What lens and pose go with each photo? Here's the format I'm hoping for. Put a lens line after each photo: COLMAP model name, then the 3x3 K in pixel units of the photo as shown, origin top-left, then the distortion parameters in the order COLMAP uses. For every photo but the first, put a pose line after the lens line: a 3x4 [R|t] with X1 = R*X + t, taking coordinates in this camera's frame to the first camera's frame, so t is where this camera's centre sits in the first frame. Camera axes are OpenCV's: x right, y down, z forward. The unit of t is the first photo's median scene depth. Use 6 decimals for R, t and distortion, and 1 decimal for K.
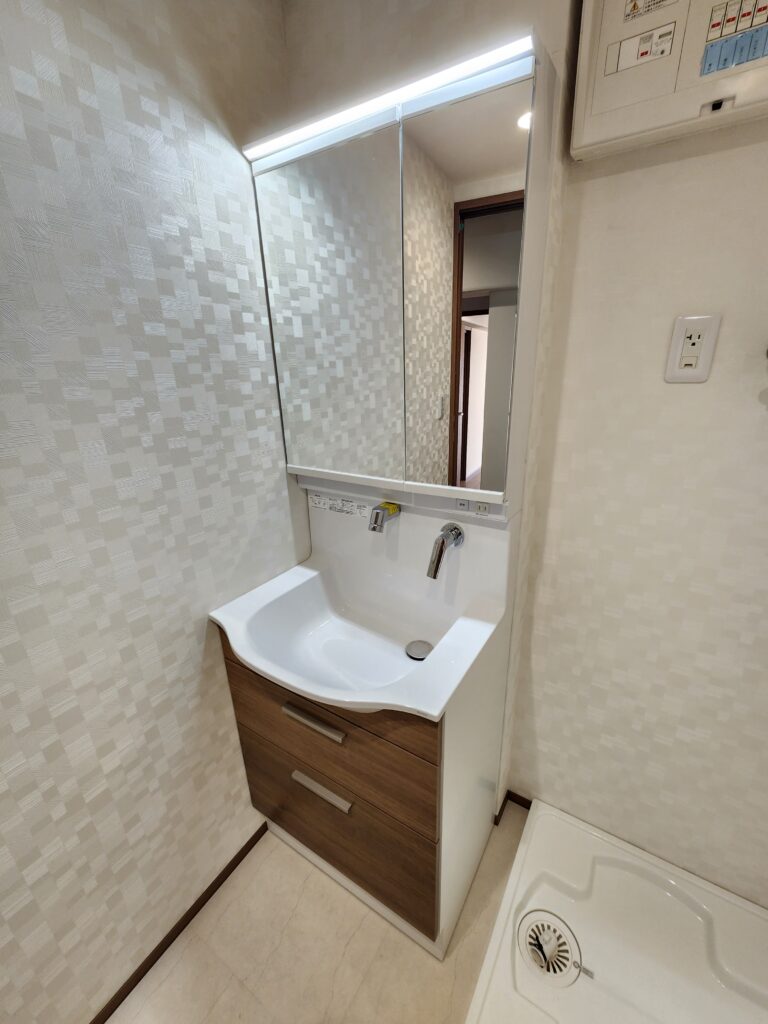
lens RADIAL K [[417.9, 0, 389.3], [0, 417.9, 518.2], [0, 0, 1]] dist [0.001376, -0.001140]
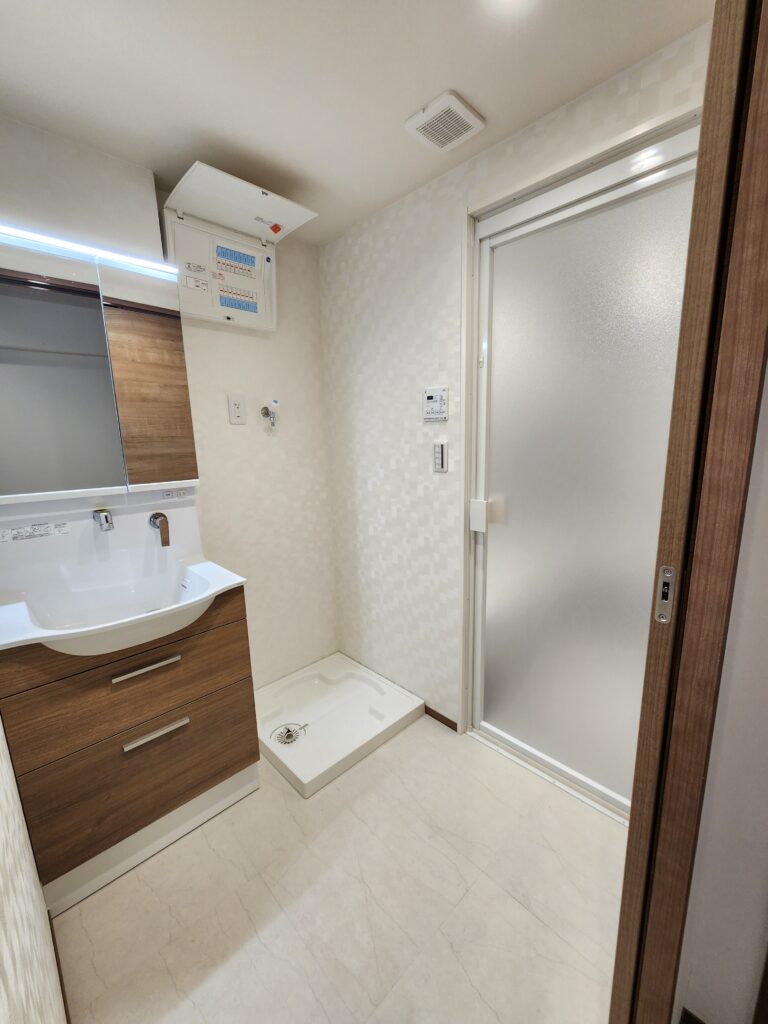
lens RADIAL K [[417.9, 0, 389.3], [0, 417.9, 518.2], [0, 0, 1]] dist [0.001376, -0.001140]
pose [[0.232214, -0.169281, 0.957821, -1.070277], [0.343811, 0.935454, 0.081975, 0.192172], [-0.909874, 0.310273, 0.275426, -0.151159]]
